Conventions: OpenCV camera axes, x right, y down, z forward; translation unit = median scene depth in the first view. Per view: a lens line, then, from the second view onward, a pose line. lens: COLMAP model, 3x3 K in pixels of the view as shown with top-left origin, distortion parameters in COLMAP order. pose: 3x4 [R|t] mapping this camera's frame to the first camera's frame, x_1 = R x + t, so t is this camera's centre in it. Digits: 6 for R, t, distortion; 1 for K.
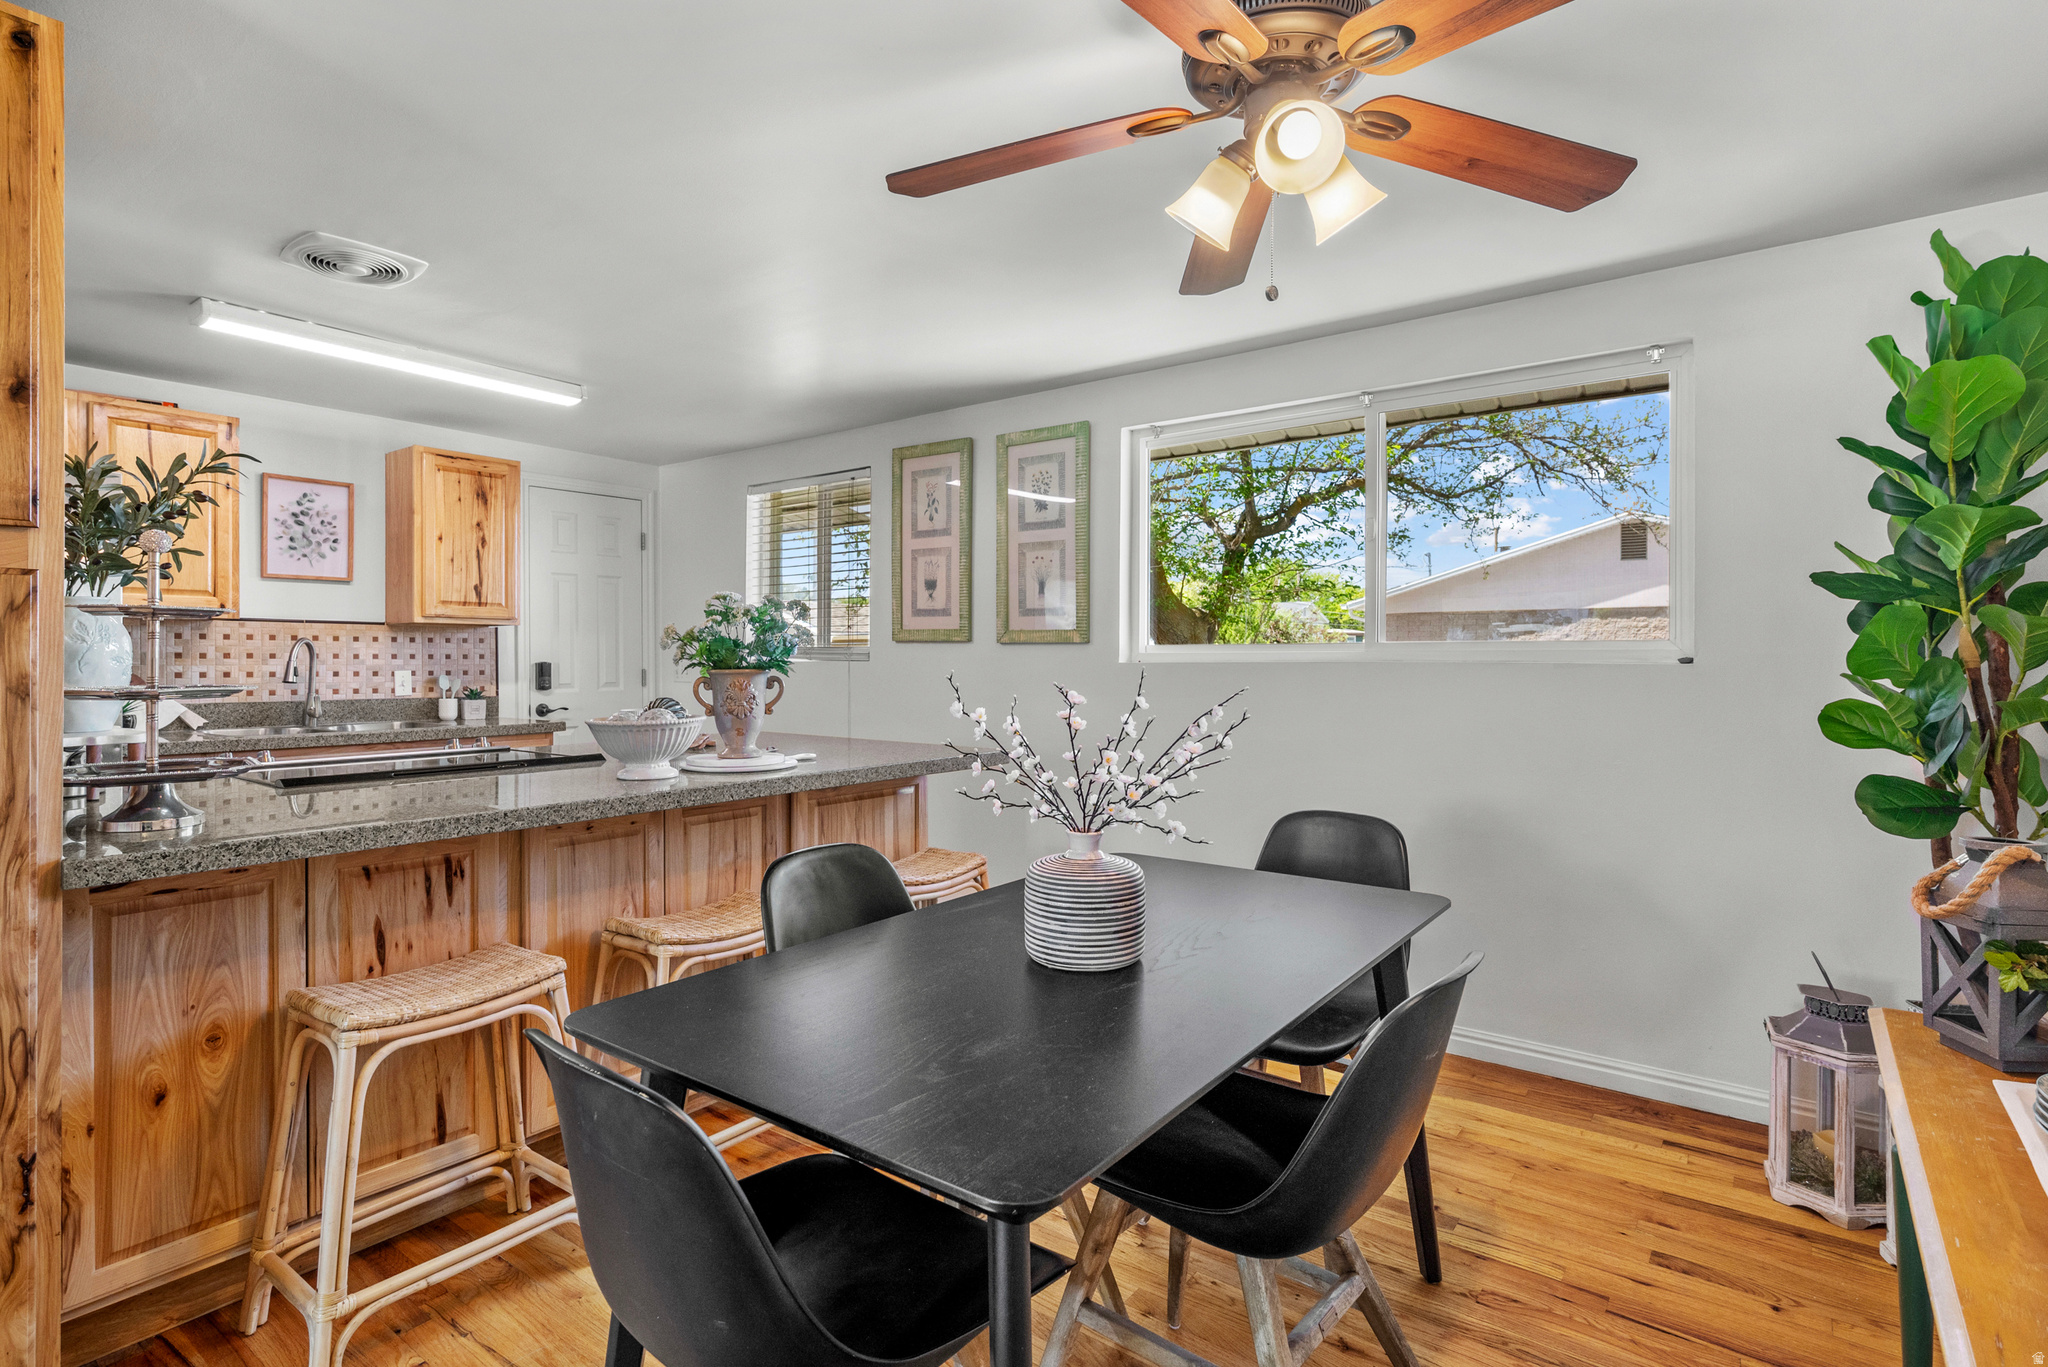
lens RADIAL K [[997.5, 0, 1024.5], [0, 997.5, 656.1], [0, 0, 1]] dist [0.001882, 0.000781]
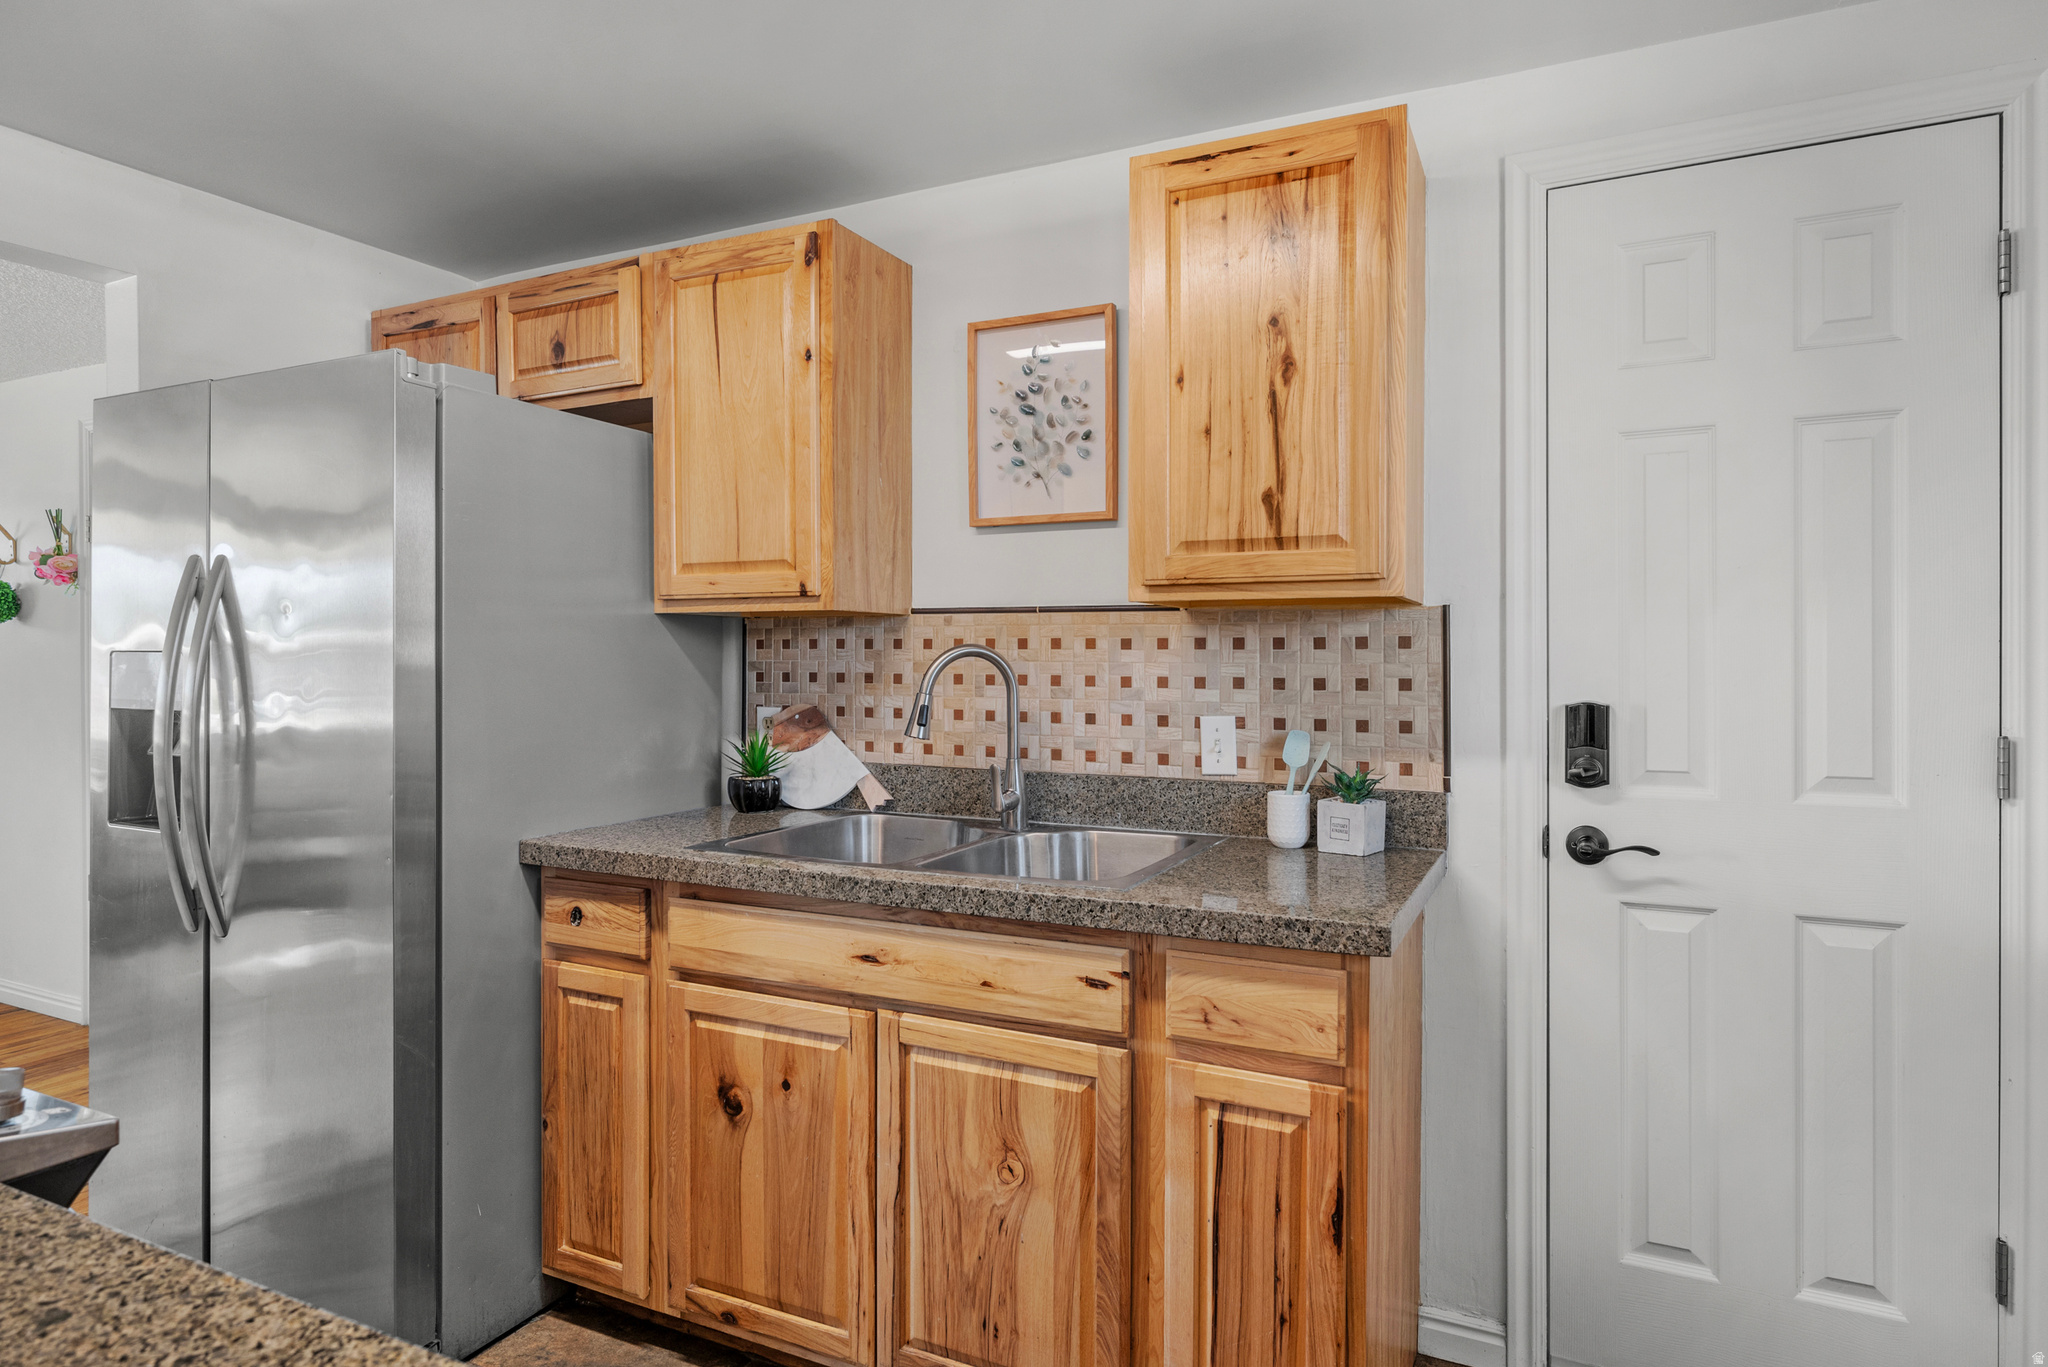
lens RADIAL K [[1178.3, 0, 1024.0], [0, 1178.3, 683.5], [0, 0, 1]] dist [-0.001466, 0.000001]
pose [[0.180812, 0.018577, -0.983342, -0.143885], [-0.000151, 0.999822, 0.018860, -0.008954], [0.983518, -0.003262, 0.180782, 0.843590]]
